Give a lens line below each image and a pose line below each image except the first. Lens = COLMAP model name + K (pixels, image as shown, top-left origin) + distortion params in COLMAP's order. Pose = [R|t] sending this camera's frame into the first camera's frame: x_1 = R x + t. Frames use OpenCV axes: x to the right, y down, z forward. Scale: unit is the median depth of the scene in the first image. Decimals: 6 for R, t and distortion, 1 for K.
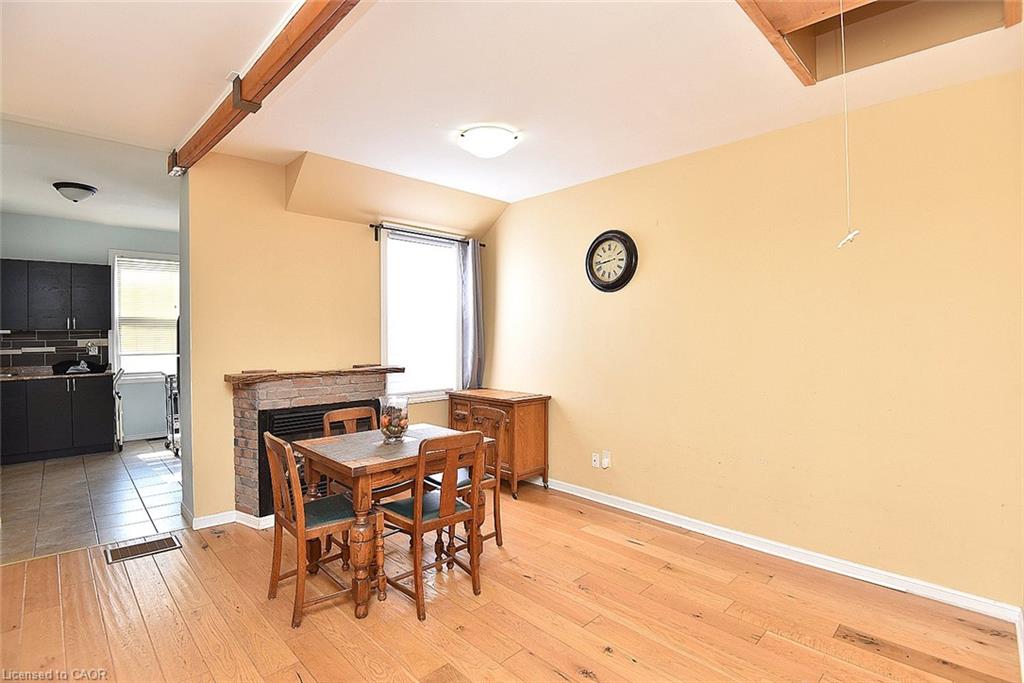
lens RADIAL K [[484.0, 0, 516.7], [0, 484.0, 341.7], [0, 0, 1]] dist [-0.021321, -0.015879]
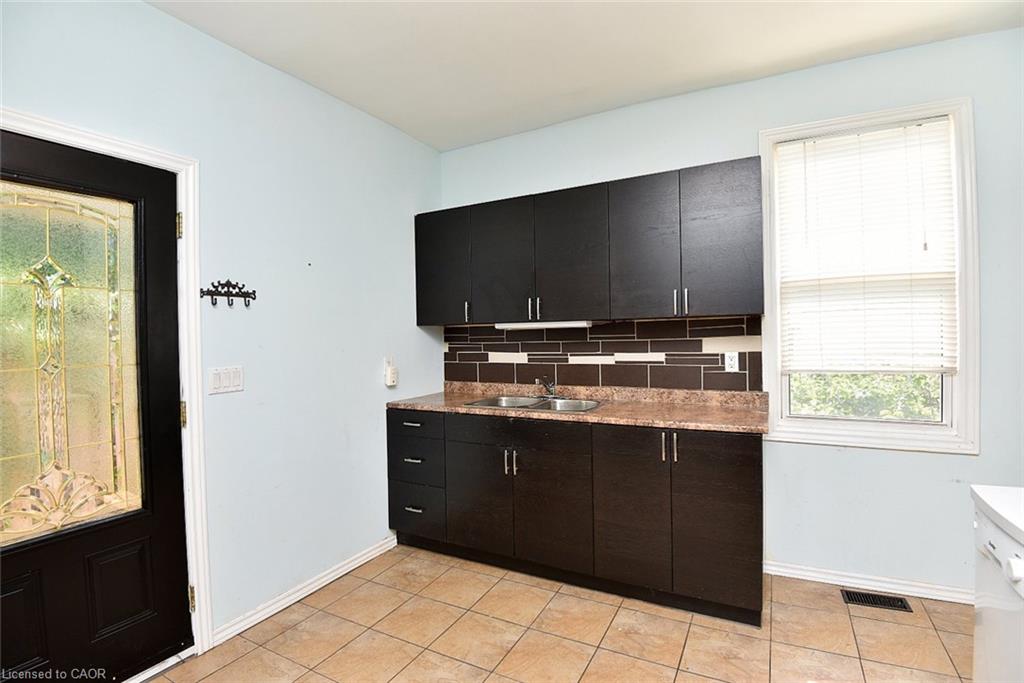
lens RADIAL K [[489.1, 0, 512.0], [0, 489.1, 341.5], [0, 0, 1]] dist [-0.002277, -0.018860]
pose [[0.304560, 0.008403, -0.952456, -0.537833], [-0.000407, 0.999962, 0.008692, -0.005413], [0.952493, -0.002259, 0.304552, 0.685124]]
